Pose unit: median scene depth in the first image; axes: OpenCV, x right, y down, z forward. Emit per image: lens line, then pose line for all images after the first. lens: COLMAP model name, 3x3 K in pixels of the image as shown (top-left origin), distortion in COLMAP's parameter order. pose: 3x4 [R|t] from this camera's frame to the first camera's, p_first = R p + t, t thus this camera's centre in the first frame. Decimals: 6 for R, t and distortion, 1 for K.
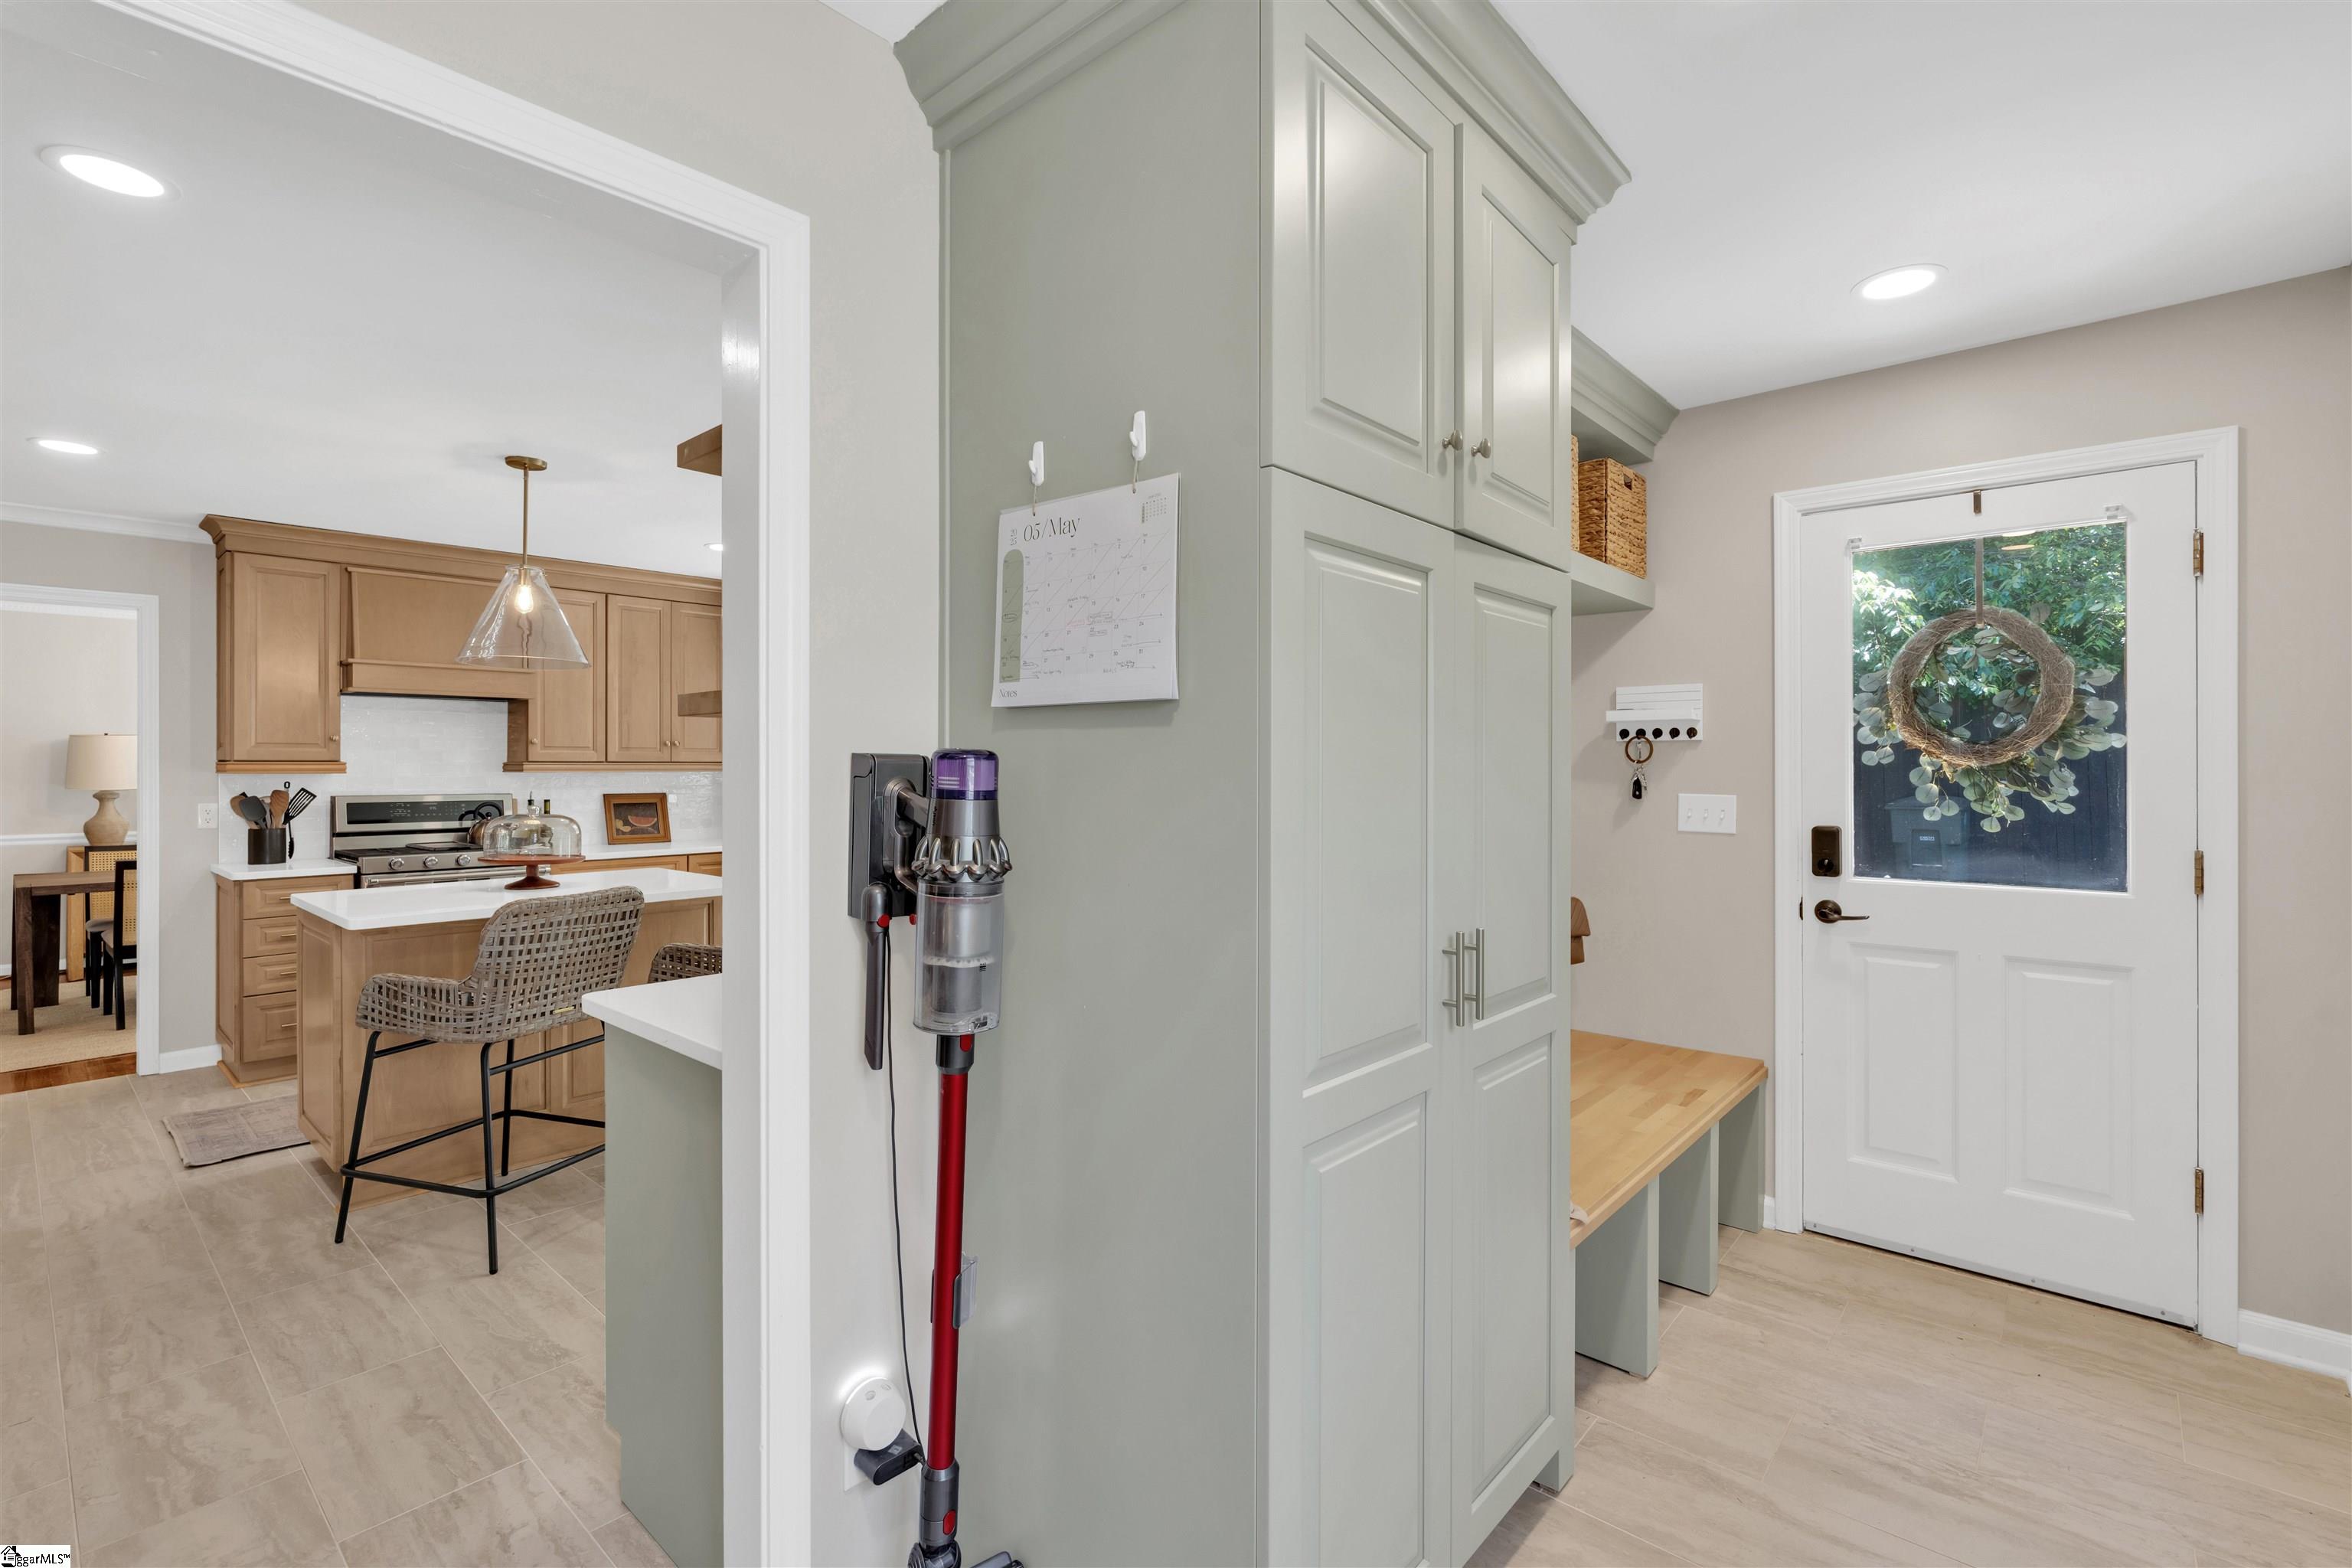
lens RADIAL K [[1029.5, 0, 1177.0], [0, 1029.5, 771.0], [0, 0, 1]] dist [-0.002219, -0.001698]
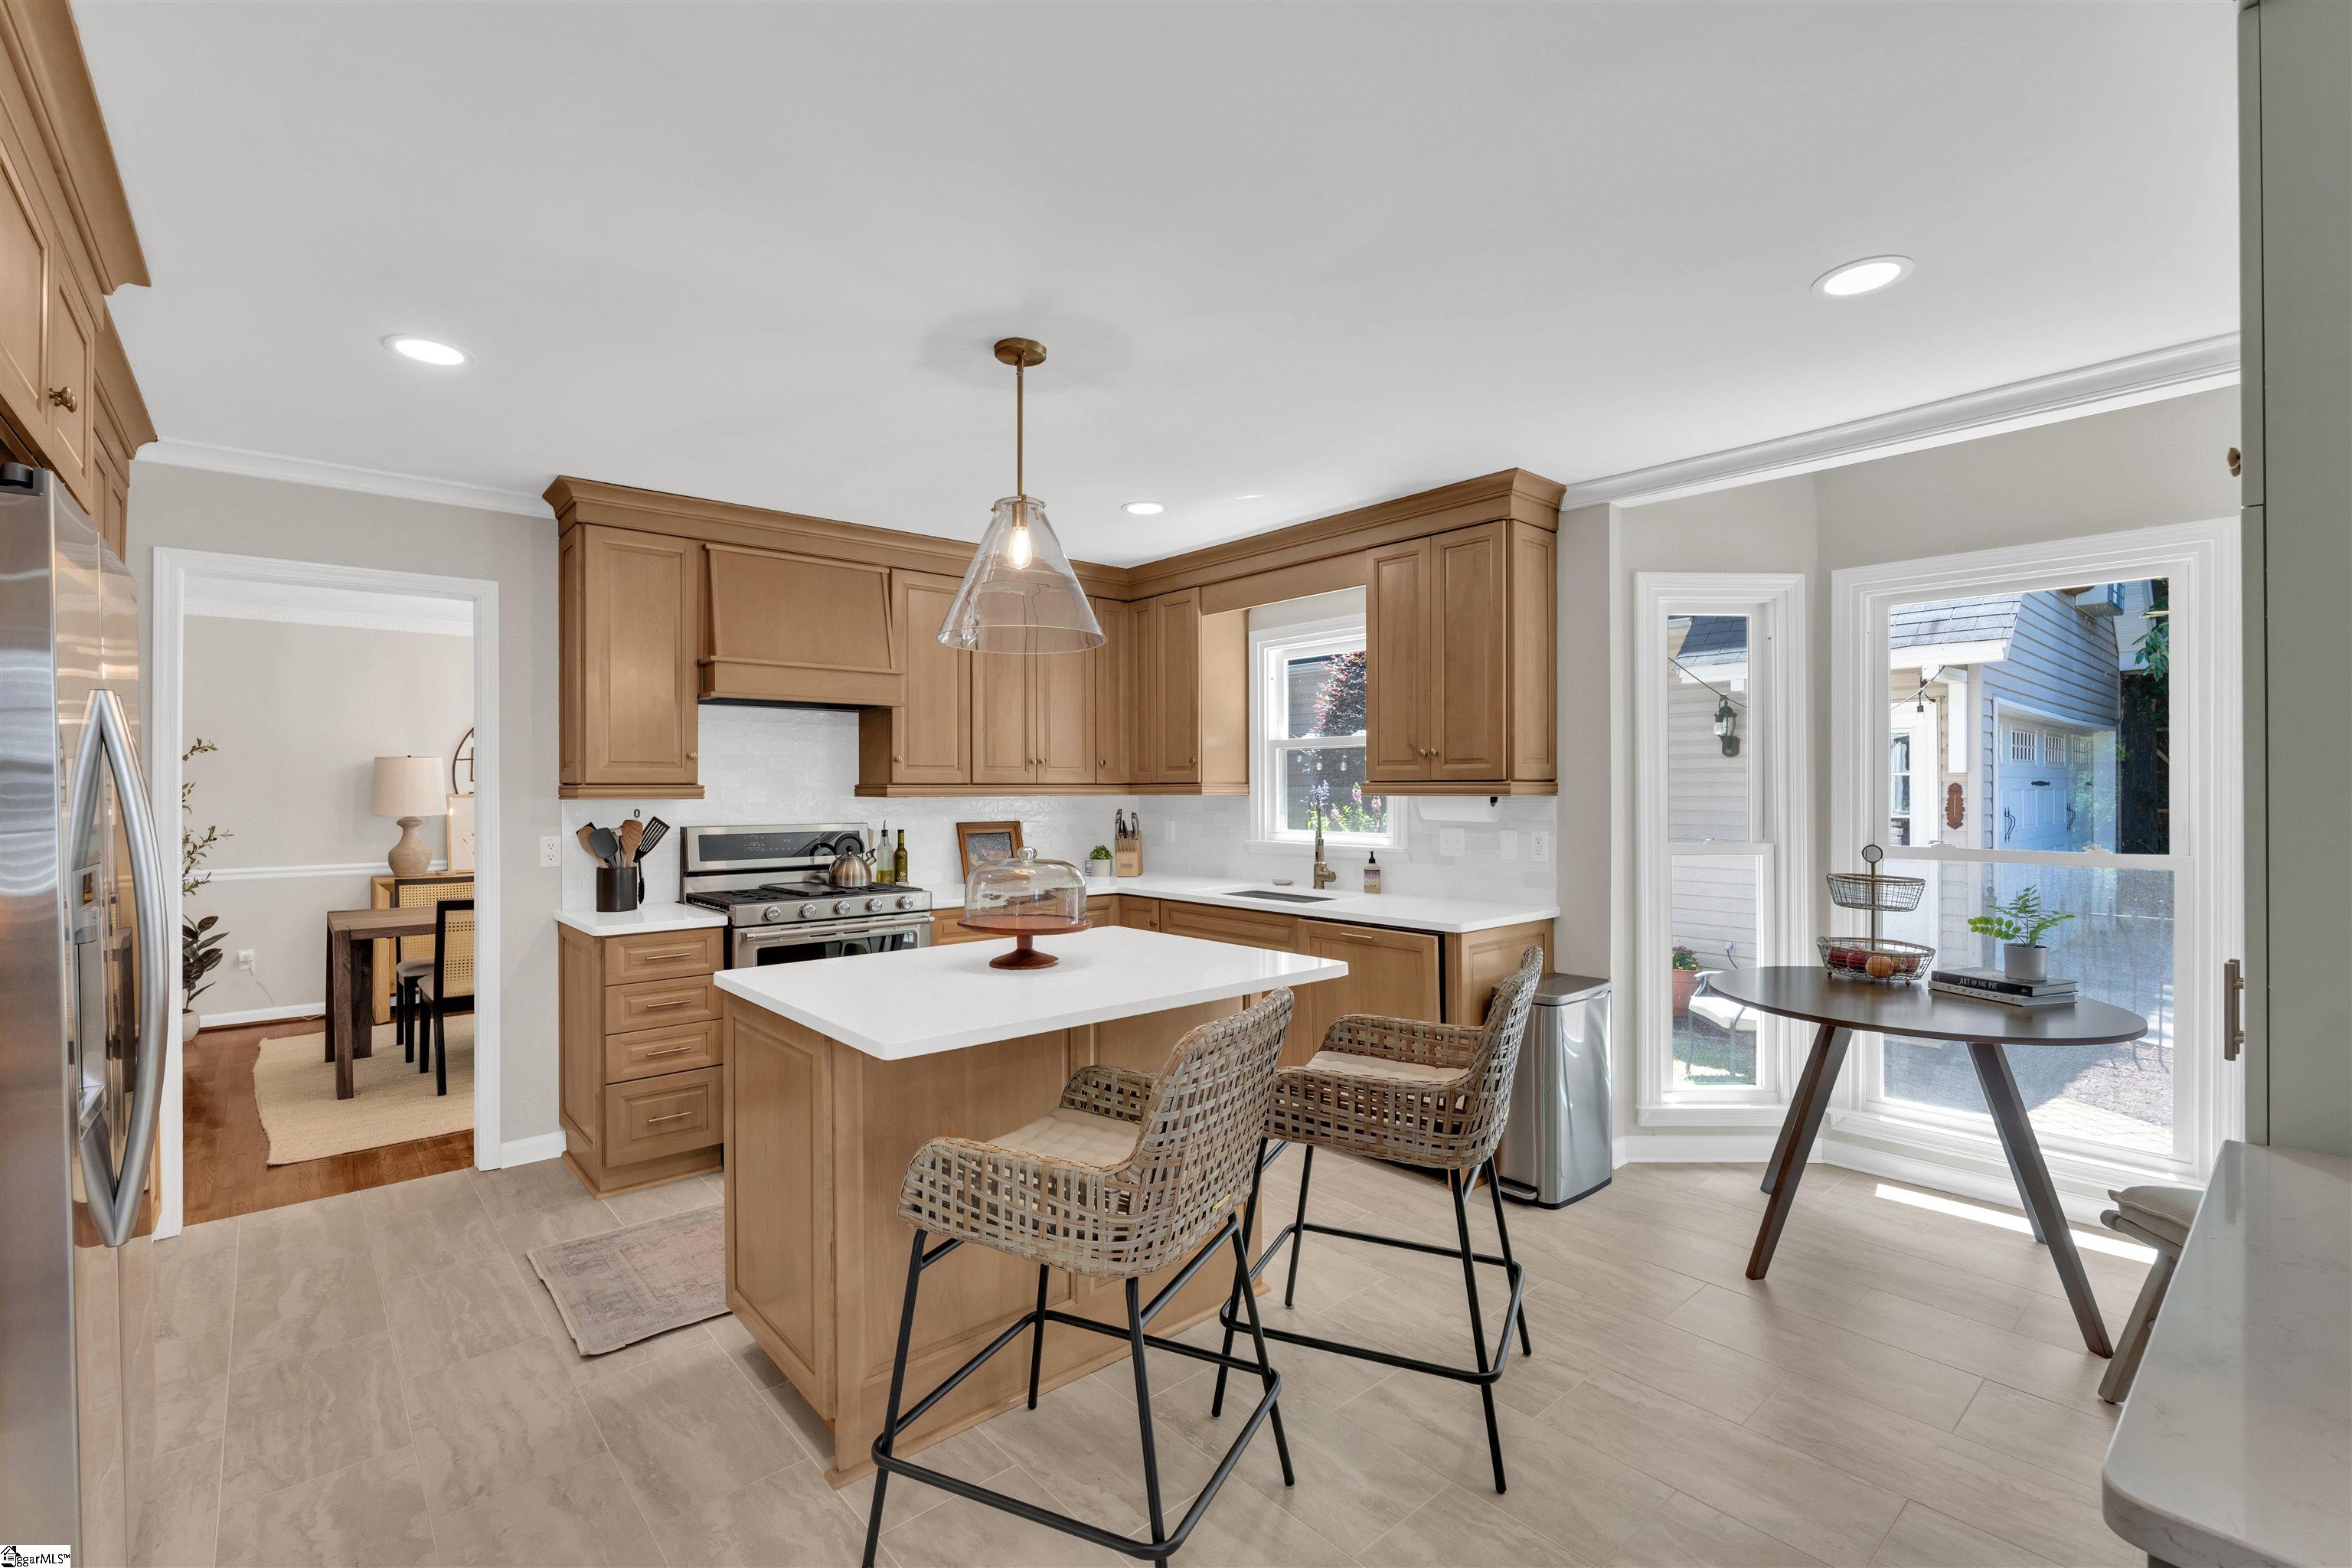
lens RADIAL K [[1029.5, 0, 1201.2], [0, 1029.5, 791.5], [0, 0, 1]] dist [-0.002219, -0.001698]
pose [[0.992019, -0.002271, -0.126069, -0.326568], [0.002221, 0.999997, -0.000534, -0.002431], [0.126070, 0.000249, 0.992021, 0.251827]]
